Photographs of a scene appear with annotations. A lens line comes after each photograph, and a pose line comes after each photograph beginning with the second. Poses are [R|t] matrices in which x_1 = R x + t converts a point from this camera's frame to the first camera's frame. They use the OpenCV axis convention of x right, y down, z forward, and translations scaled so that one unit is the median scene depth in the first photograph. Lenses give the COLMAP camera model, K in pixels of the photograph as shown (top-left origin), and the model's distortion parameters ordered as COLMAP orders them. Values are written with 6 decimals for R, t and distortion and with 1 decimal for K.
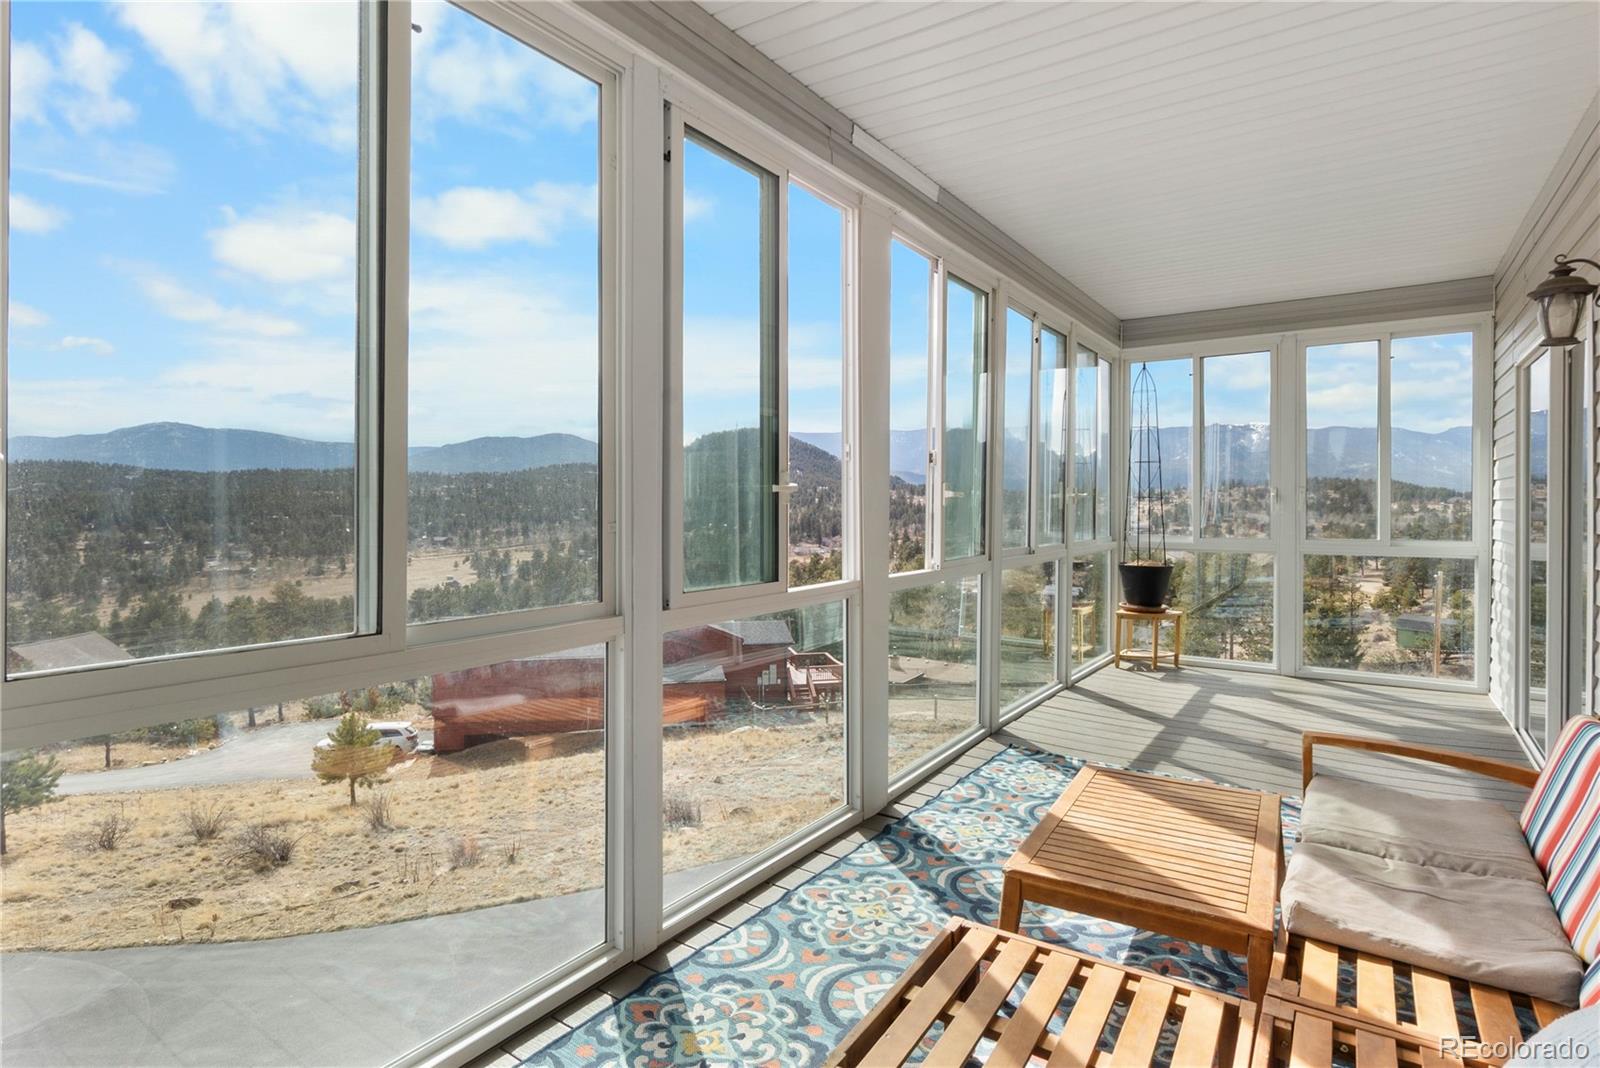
lens RADIAL K [[845.7, 0, 802.7], [0, 845.7, 491.0], [0, 0, 1]] dist [-0.000613, 0.002038]
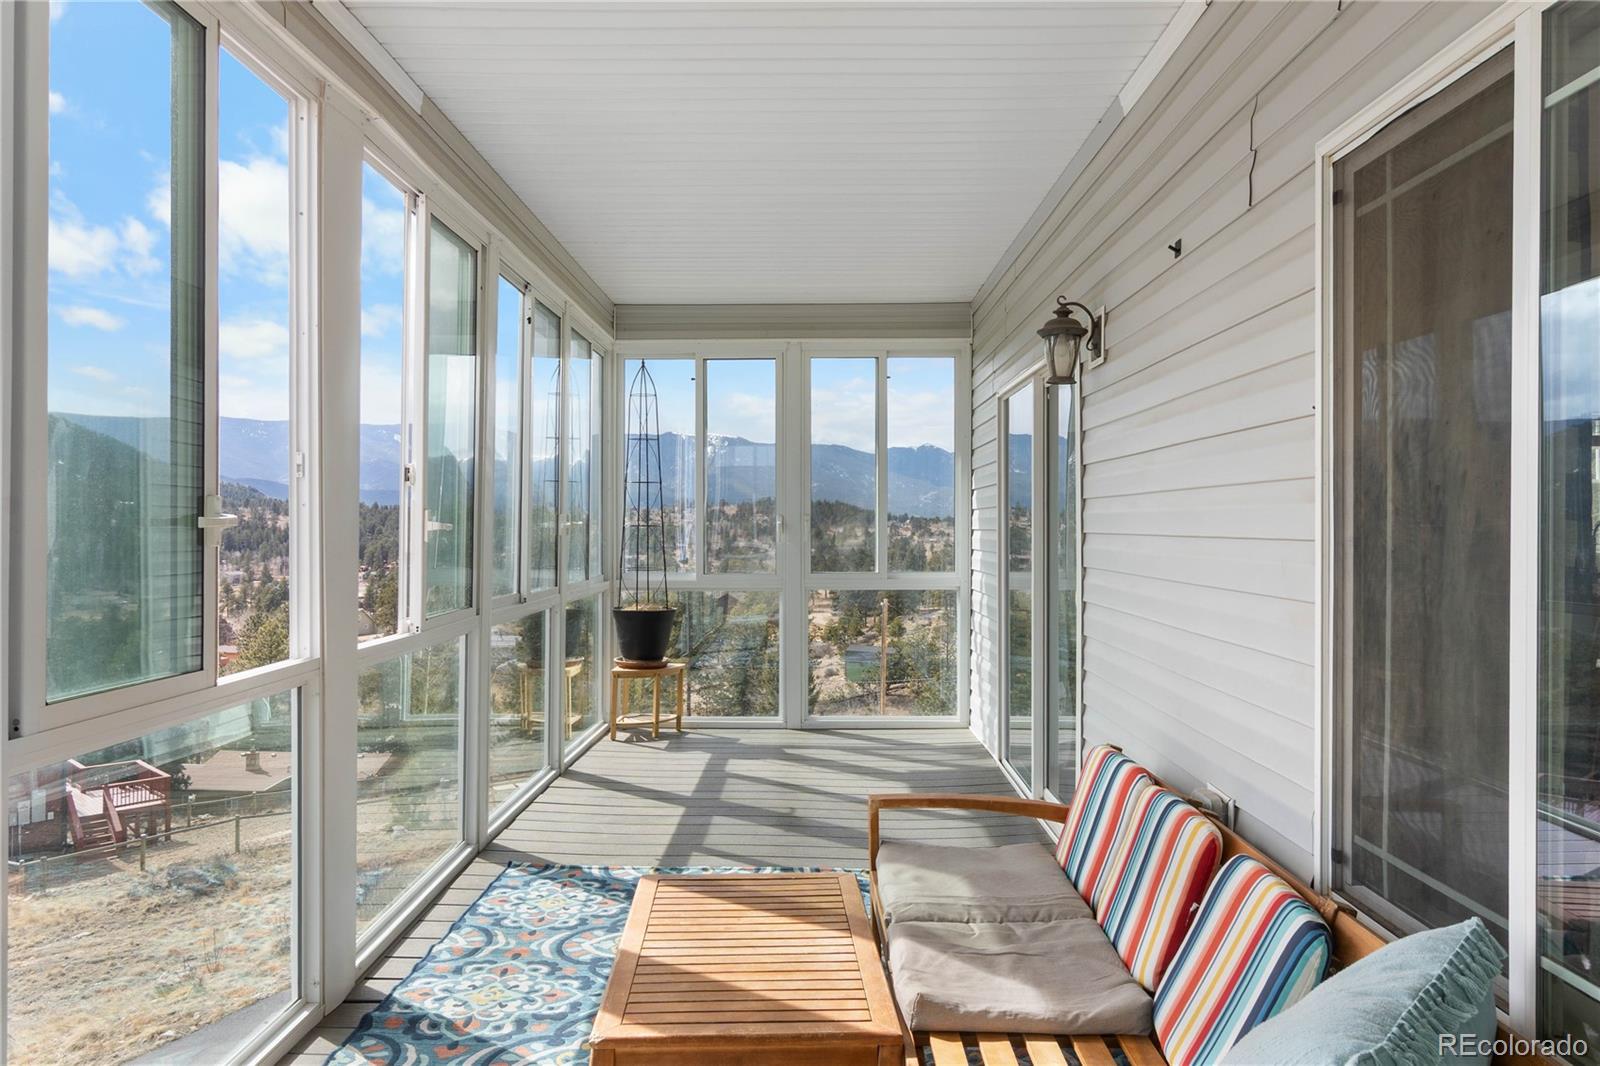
lens RADIAL K [[1106.8, 0, 798.7], [0, 1106.8, 499.5], [0, 0, 1]] dist [0.001710, 0.002962]
pose [[0.828448, 0.013833, 0.559895, -0.100486], [-0.010064, 0.999901, -0.009812, -0.013234], [-0.559976, 0.002494, 0.828505, 0.055184]]
